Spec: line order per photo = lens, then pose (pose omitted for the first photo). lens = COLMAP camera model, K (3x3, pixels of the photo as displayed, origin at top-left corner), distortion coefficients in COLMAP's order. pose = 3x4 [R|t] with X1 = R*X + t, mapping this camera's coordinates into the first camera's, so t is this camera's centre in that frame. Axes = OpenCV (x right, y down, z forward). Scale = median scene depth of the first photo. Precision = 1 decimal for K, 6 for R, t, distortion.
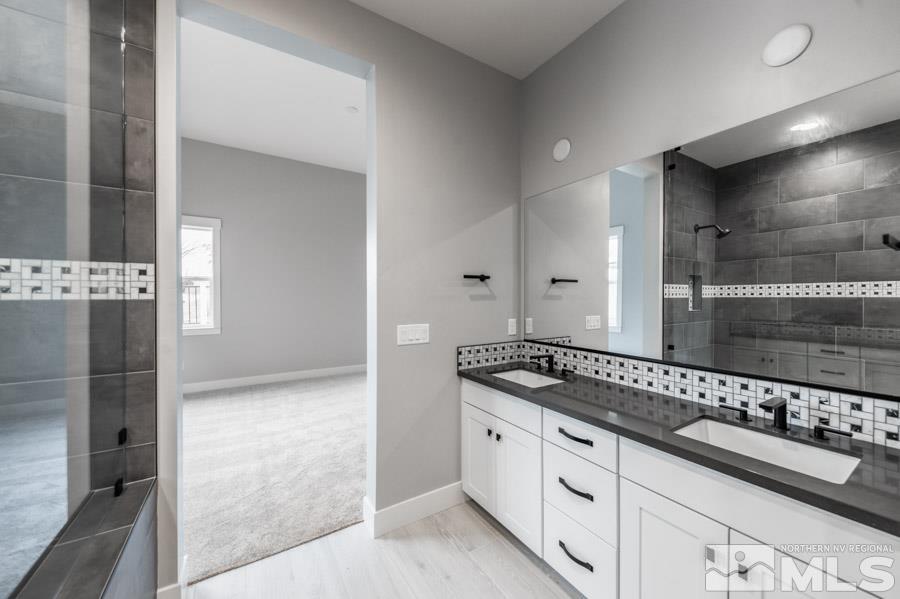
lens RADIAL K [[328.7, 0, 462.8], [0, 328.7, 302.1], [0, 0, 1]] dist [0.012486, -0.004569]
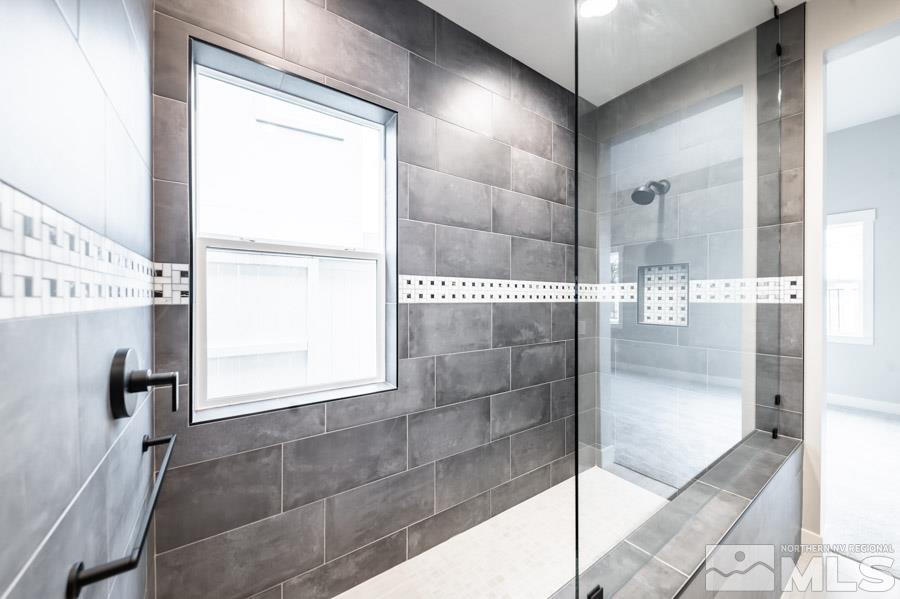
lens RADIAL K [[328.7, 0, 445.1], [0, 328.7, 296.5], [0, 0, 1]] dist [0.012486, -0.004569]
pose [[0.021471, -0.009027, -0.999729, 0.103779], [-0.022303, 0.999706, -0.009506, 0.002602], [0.999521, 0.022501, 0.021263, -0.131651]]
